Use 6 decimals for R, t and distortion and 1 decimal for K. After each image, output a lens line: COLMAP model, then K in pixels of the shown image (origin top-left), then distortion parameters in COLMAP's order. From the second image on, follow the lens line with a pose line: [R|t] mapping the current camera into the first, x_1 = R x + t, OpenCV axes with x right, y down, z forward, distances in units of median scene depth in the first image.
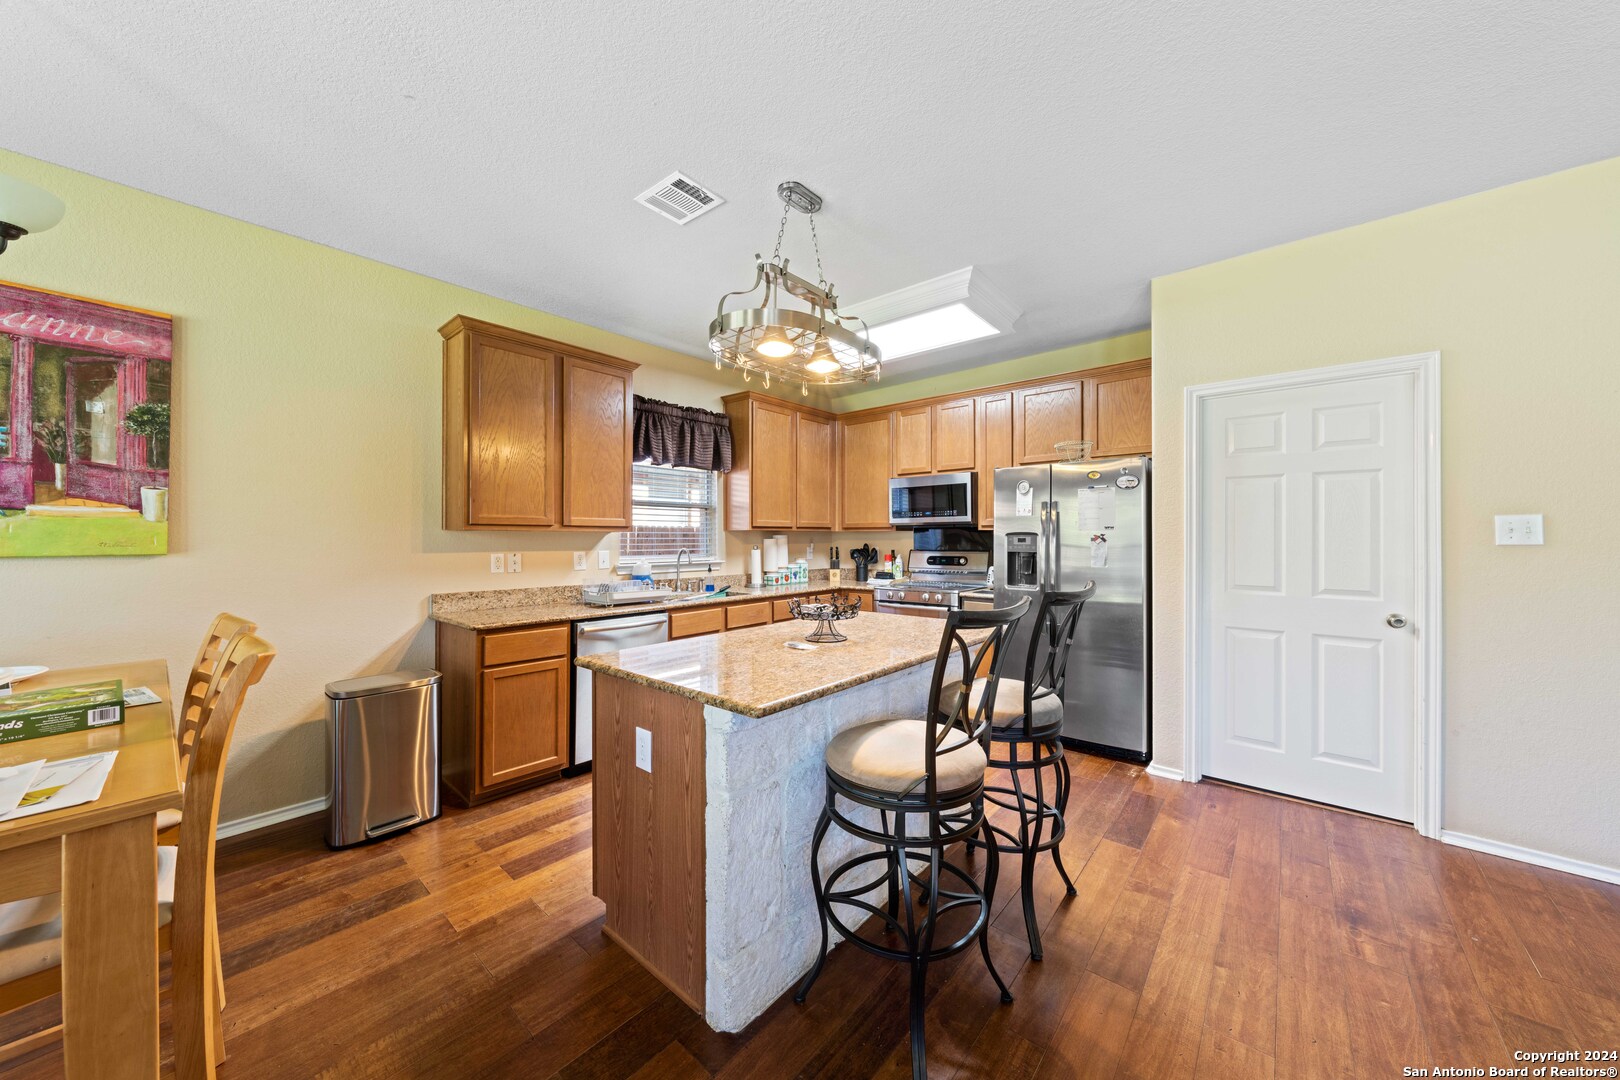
lens RADIAL K [[564.6, 0, 803.0], [0, 564.6, 536.5], [0, 0, 1]] dist [-0.001784, 0.000335]
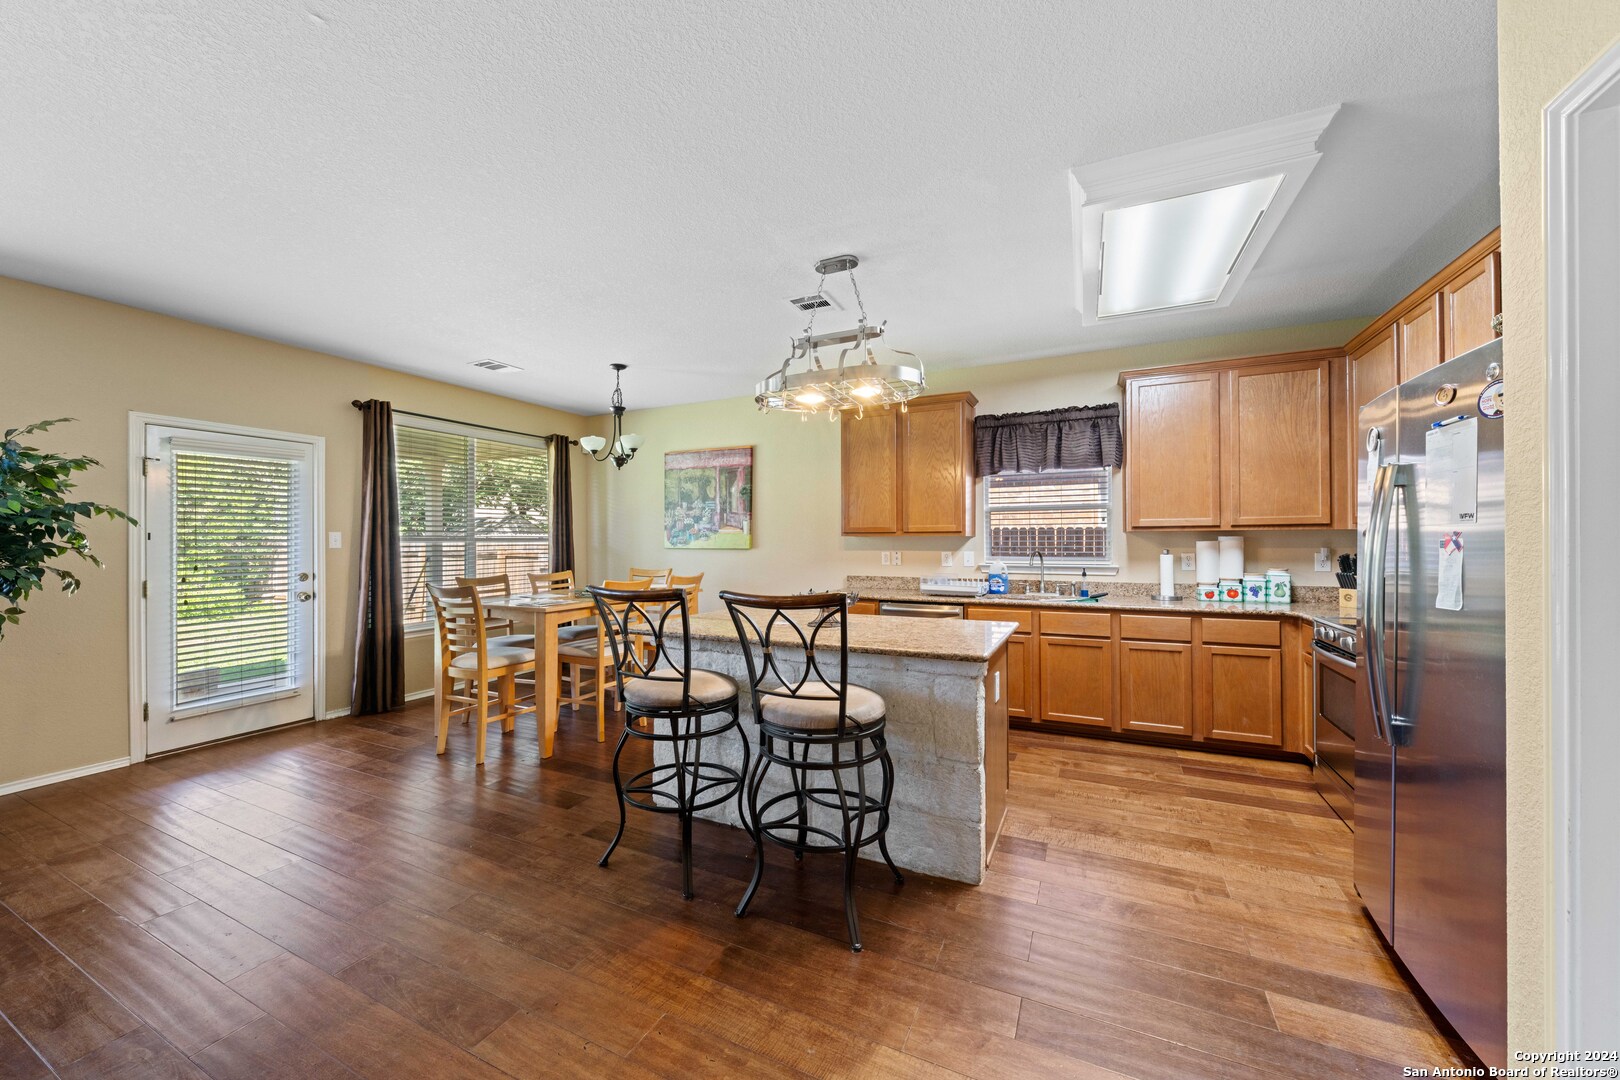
lens RADIAL K [[531.6, 0, 837.8], [0, 531.6, 538.1], [0, 0, 1]] dist [0.005580, -0.000480]
pose [[0.329712, -0.004391, -0.944071, 0.885577], [0.007675, 0.999969, -0.001970, -0.005101], [0.944050, -0.006597, 0.329735, 0.519228]]
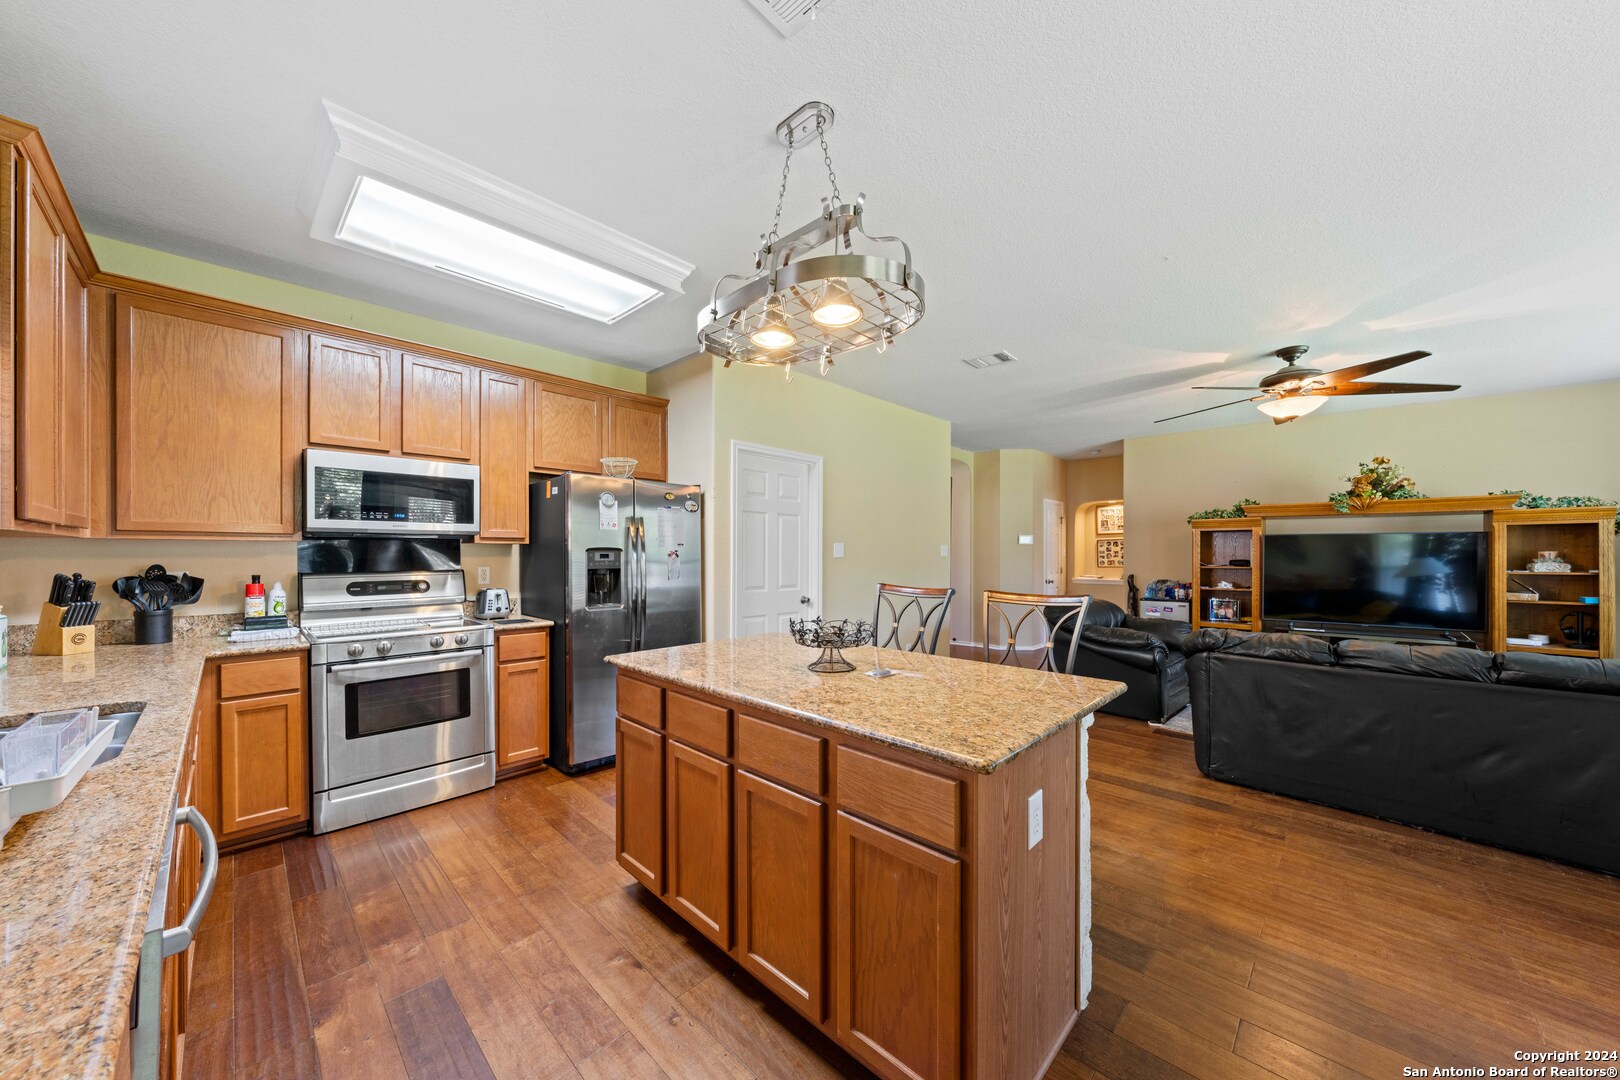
lens RADIAL K [[564.6, 0, 809.6], [0, 564.6, 551.1], [0, 0, 1]] dist [-0.001784, 0.000335]
pose [[0.043399, 0.006061, 0.999039, -0.685619], [-0.004704, 0.999972, -0.005862, 0.003523], [-0.999047, -0.004445, 0.043426, 0.824514]]
